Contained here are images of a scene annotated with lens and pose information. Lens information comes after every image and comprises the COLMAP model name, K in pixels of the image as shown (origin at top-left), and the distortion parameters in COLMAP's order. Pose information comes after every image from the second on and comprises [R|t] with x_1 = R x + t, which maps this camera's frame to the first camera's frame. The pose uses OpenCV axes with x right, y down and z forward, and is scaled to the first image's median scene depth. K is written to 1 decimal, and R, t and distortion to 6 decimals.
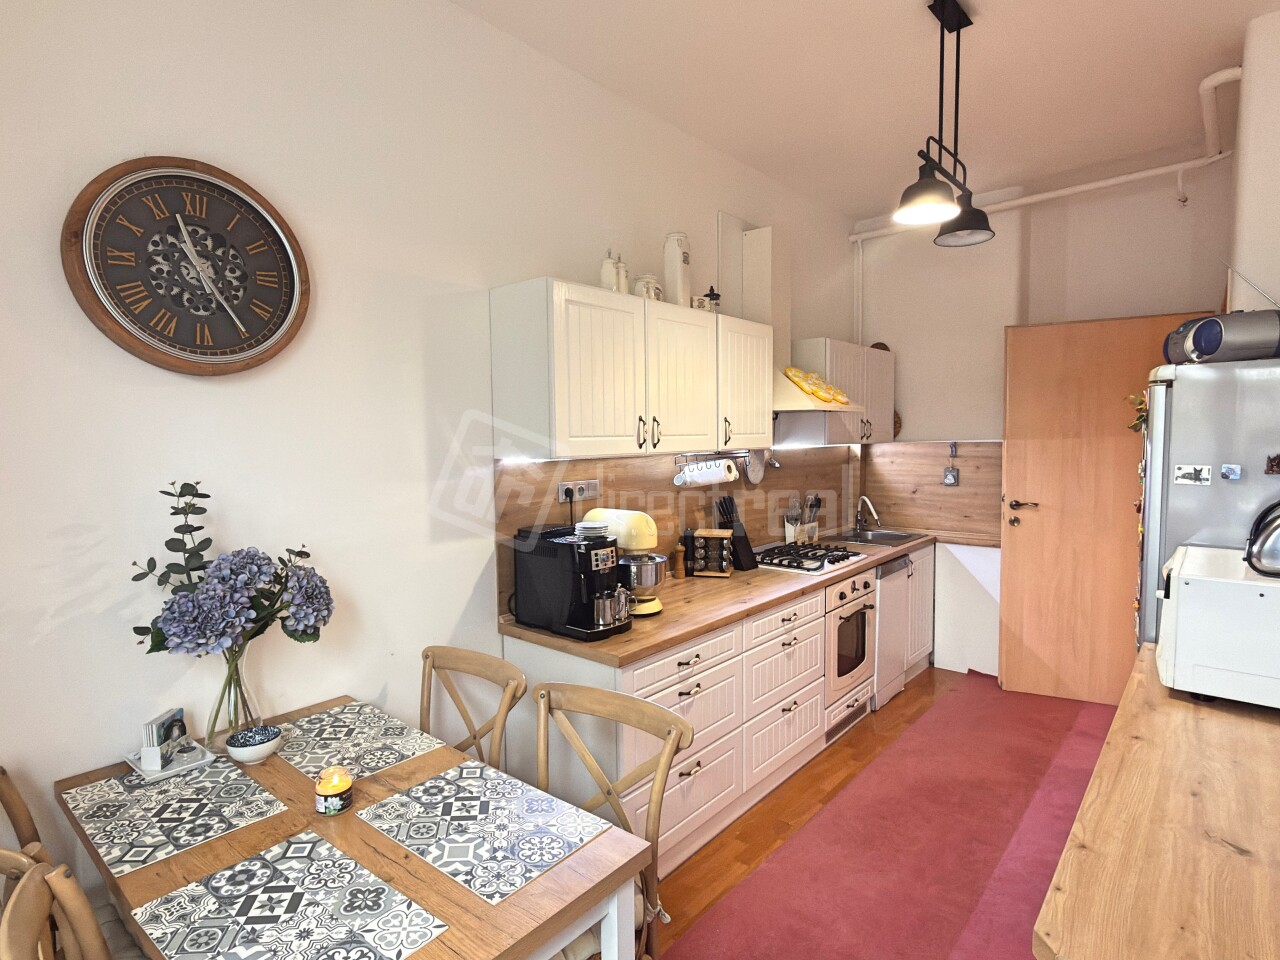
lens RADIAL K [[678.4, 0, 642.6], [0, 678.4, 483.0], [0, 0, 1]] dist [-0.001568, 0.000585]
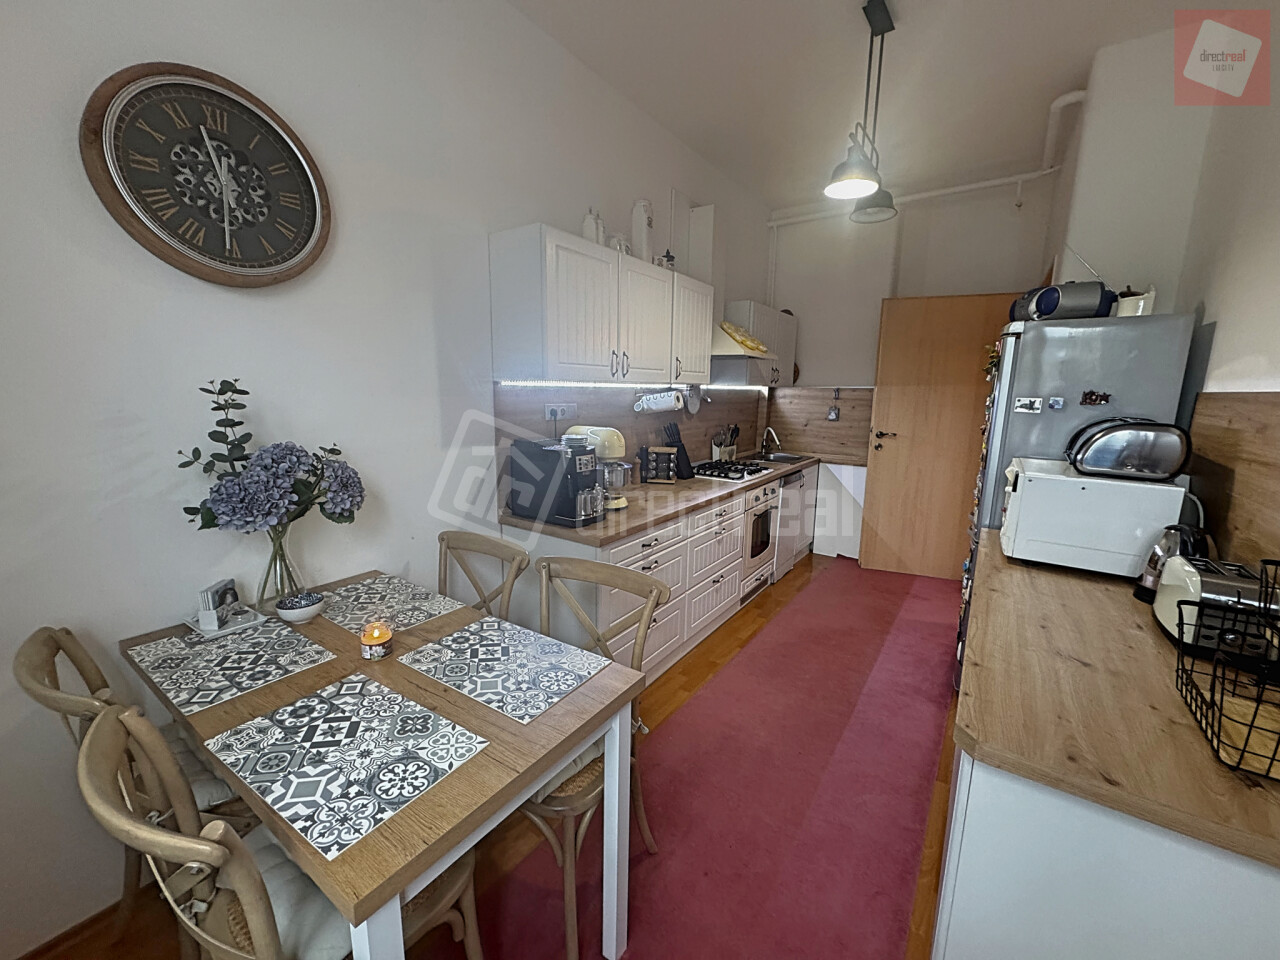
lens RADIAL K [[509.0, 0, 641.6], [0, 509.0, 480.2], [0, 0, 1]] dist [-0.002919, 0.000763]
pose [[0.994260, 0.009584, 0.106563, -0.076189], [-0.021134, 0.993948, 0.107797, 0.055215], [-0.104885, -0.109431, 0.988445, 0.080903]]
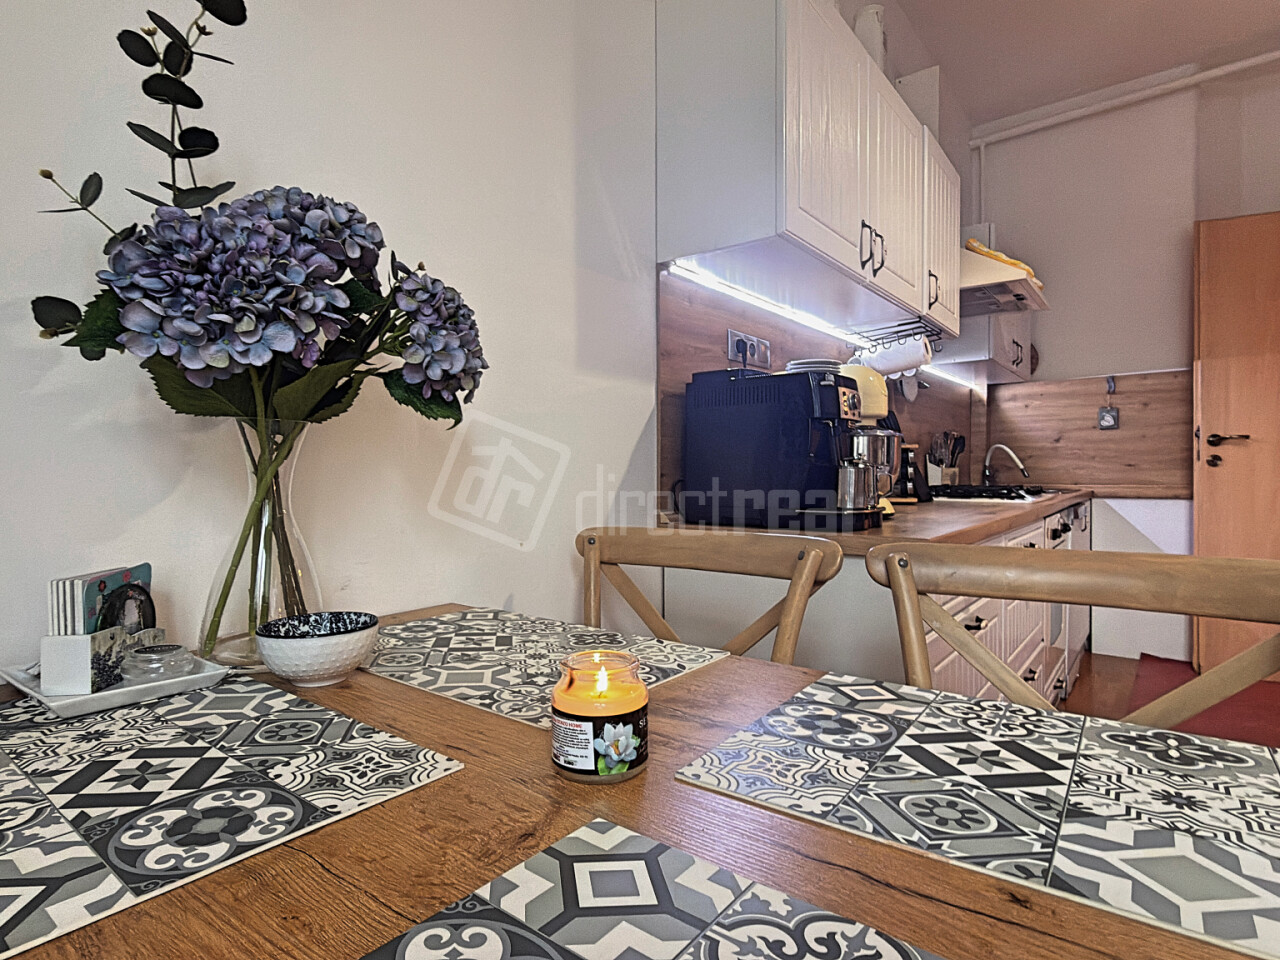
lens RADIAL K [[678.4, 0, 642.0], [0, 678.4, 483.8], [0, 0, 1]] dist [-0.001568, 0.000585]
pose [[0.998910, 0.007402, 0.046084, -0.391115], [-0.005025, 0.998661, -0.051481, 0.307327], [-0.046404, 0.051193, 0.997610, 0.559579]]
